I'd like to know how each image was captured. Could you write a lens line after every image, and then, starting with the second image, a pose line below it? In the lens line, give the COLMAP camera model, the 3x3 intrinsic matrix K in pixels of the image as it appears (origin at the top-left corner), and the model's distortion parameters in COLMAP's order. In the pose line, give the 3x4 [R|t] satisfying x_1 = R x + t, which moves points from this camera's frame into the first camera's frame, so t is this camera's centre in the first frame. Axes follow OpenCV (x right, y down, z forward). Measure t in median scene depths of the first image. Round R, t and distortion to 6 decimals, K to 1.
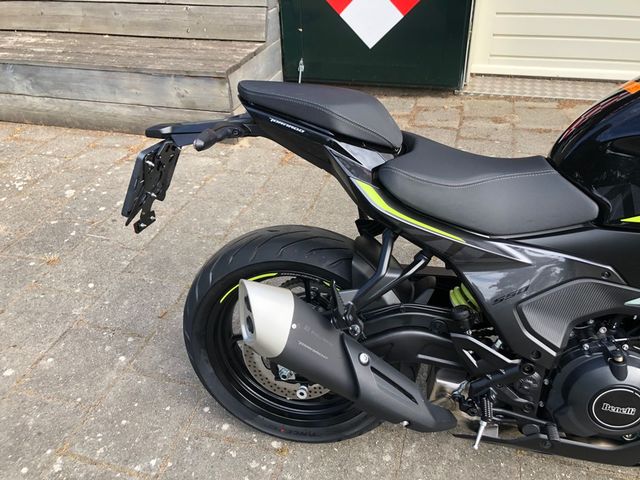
lens RADIAL K [[520.3, 0, 318.6], [0, 520.3, 232.7], [0, 0, 1]] dist [0.022994, -0.003563]
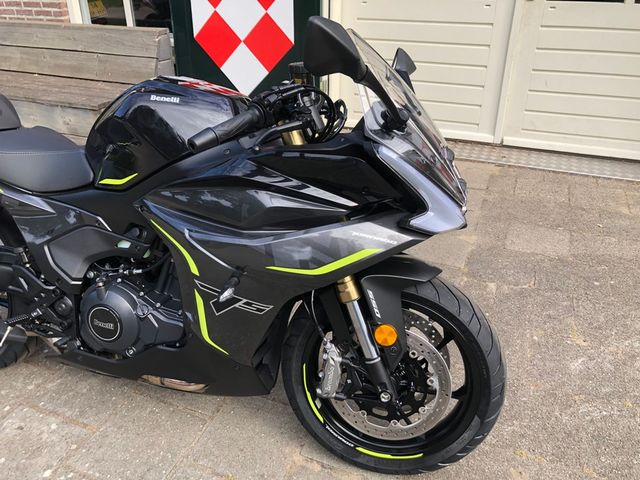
lens RADIAL K [[522.4, 0, 315.1], [0, 522.4, 227.3], [0, 0, 1]] dist [0.017684, -0.001665]
pose [[0.994515, 0.081254, -0.065857, 0.774468], [-0.089001, 0.988183, -0.124794, 0.135811], [0.054938, 0.129971, 0.989995, -0.230447]]
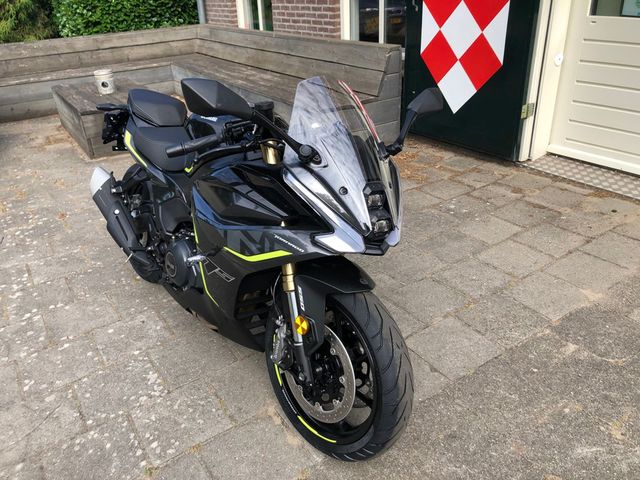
lens RADIAL K [[522.4, 0, 315.1], [0, 522.4, 227.3], [0, 0, 1]] dist [0.017684, -0.001665]
pose [[0.764832, 0.280508, -0.579955, 1.376923], [-0.344368, 0.938835, -0.000057, 0.008644], [0.544466, 0.199761, 0.814648, -0.233118]]
